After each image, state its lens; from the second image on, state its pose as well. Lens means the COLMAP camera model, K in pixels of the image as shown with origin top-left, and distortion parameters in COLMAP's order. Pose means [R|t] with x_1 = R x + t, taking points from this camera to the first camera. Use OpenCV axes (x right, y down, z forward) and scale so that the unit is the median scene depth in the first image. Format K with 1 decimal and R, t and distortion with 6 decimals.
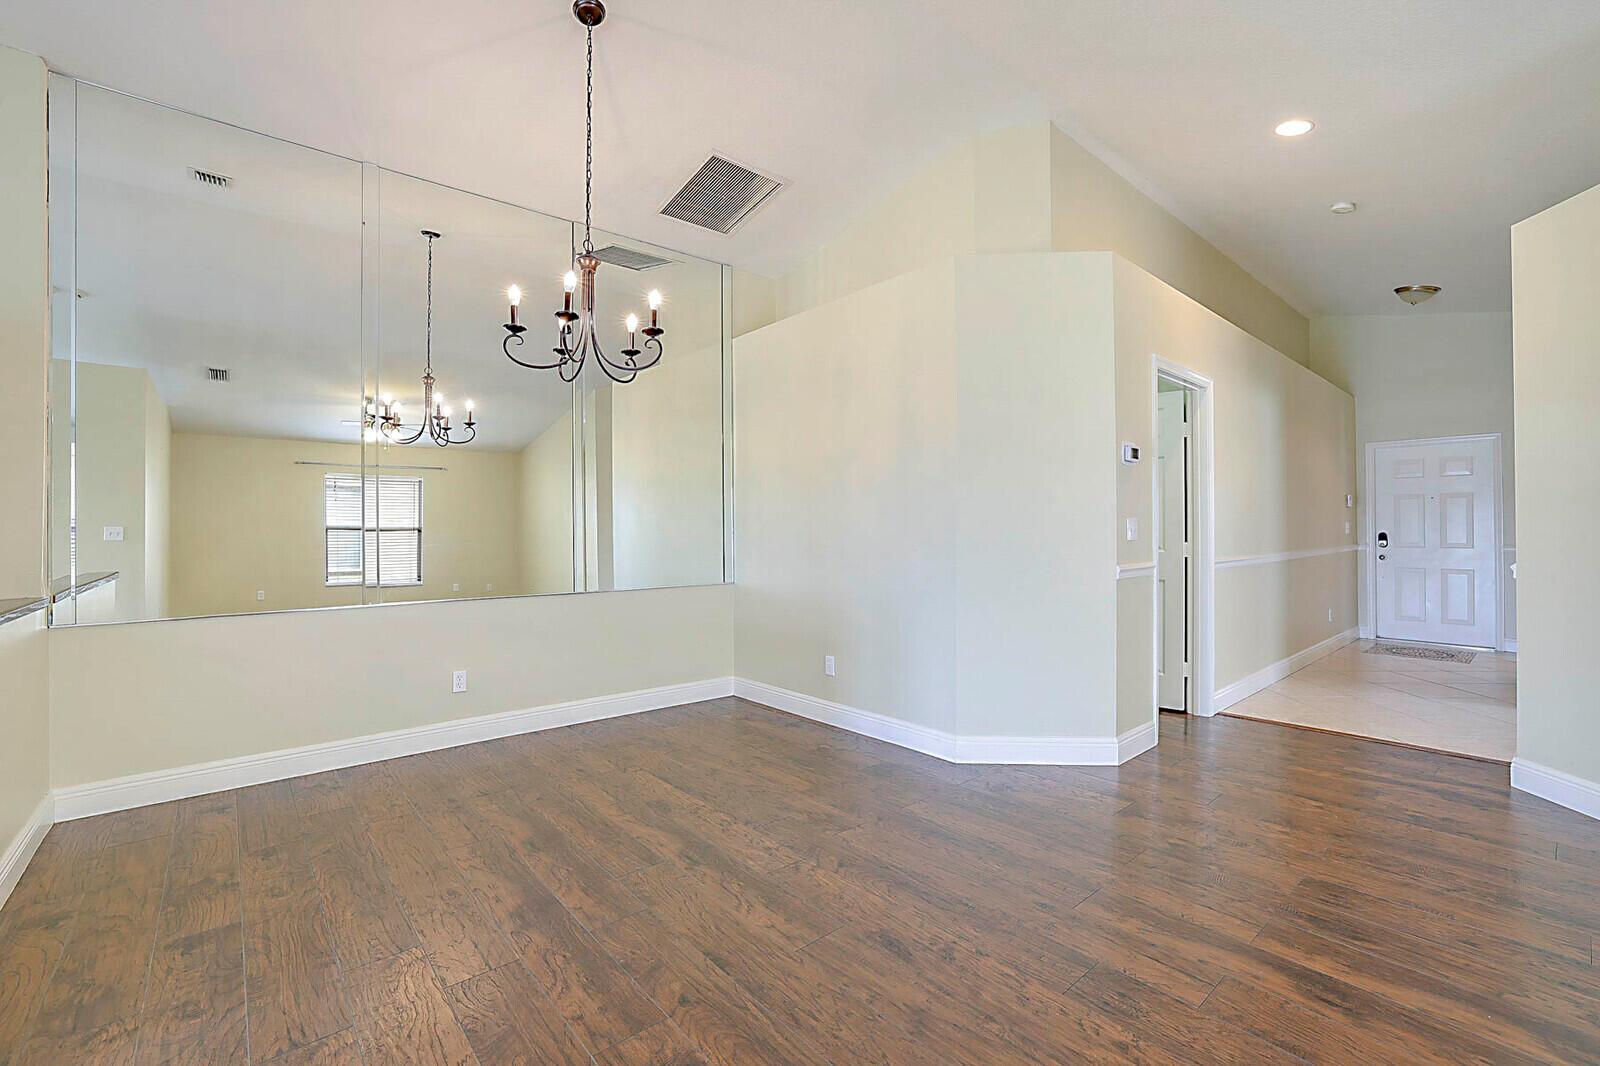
lens RADIAL K [[689.0, 0, 798.1], [0, 689.0, 526.0], [0, 0, 1]] dist [-0.045817, 0.016108]
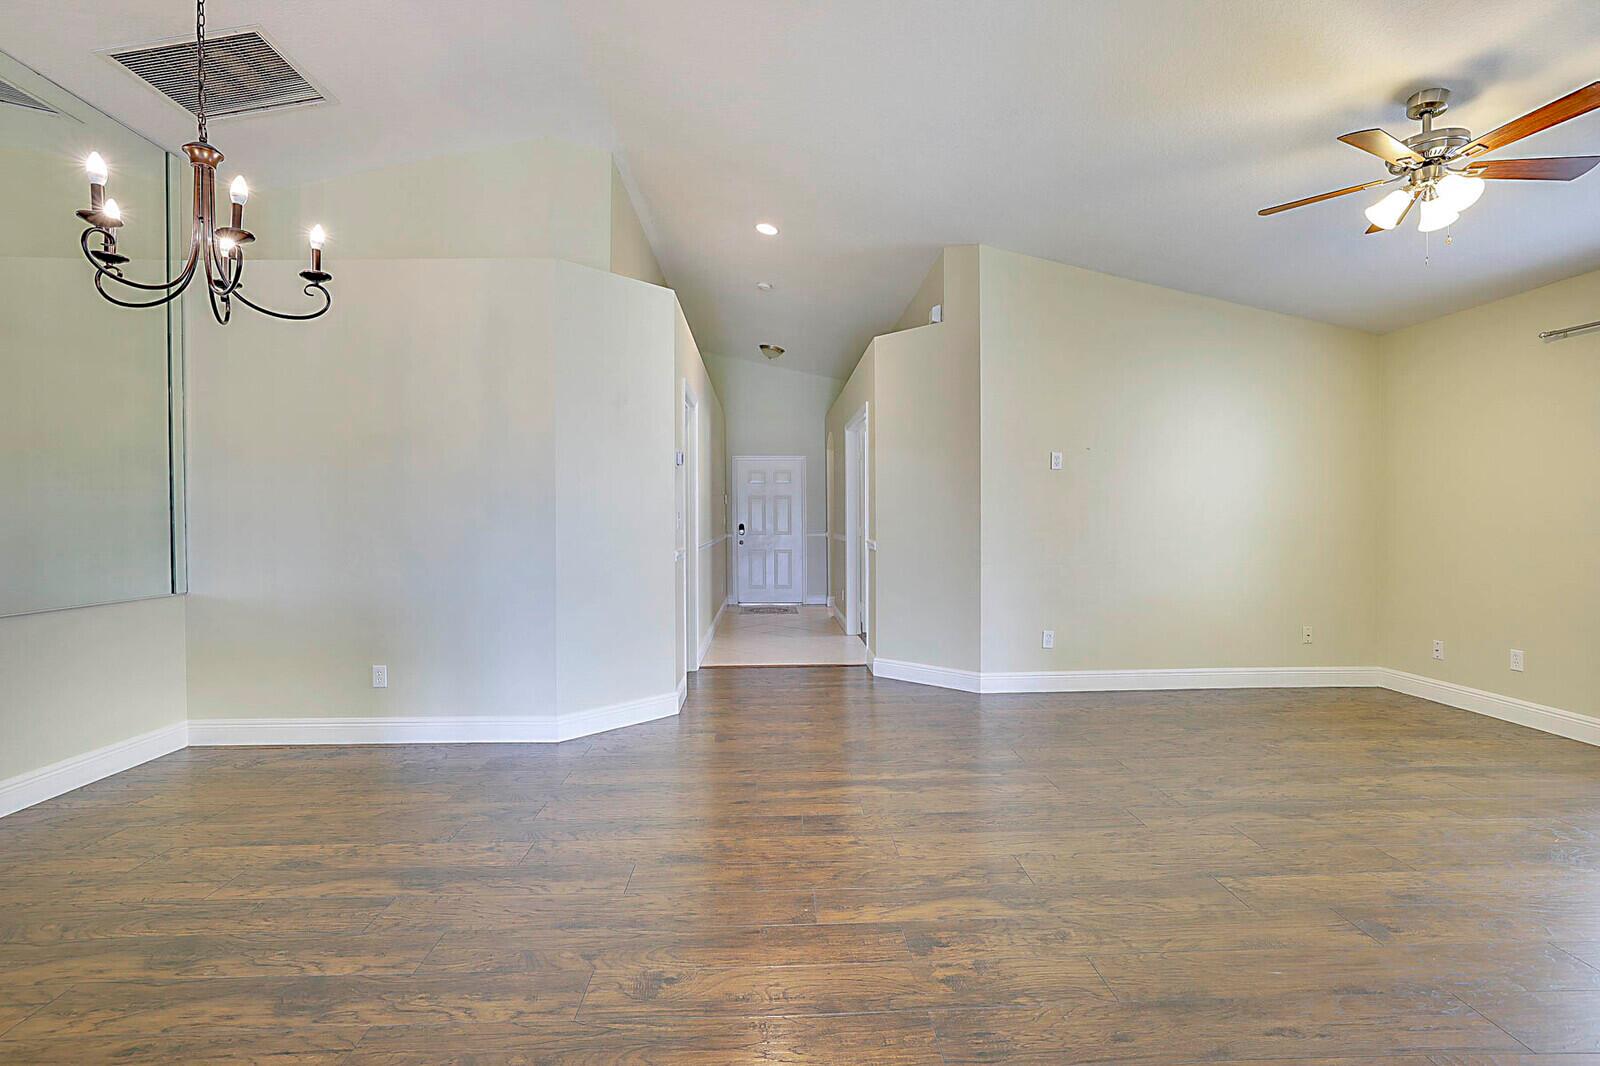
lens RADIAL K [[738.6, 0, 801.0], [0, 738.6, 526.8], [0, 0, 1]] dist [-0.044189, 0.020980]
pose [[0.616404, -0.004996, 0.787414, -0.473887], [-0.004058, 0.999946, 0.009522, 0.002467], [-0.787420, -0.009065, 0.616350, 0.013545]]
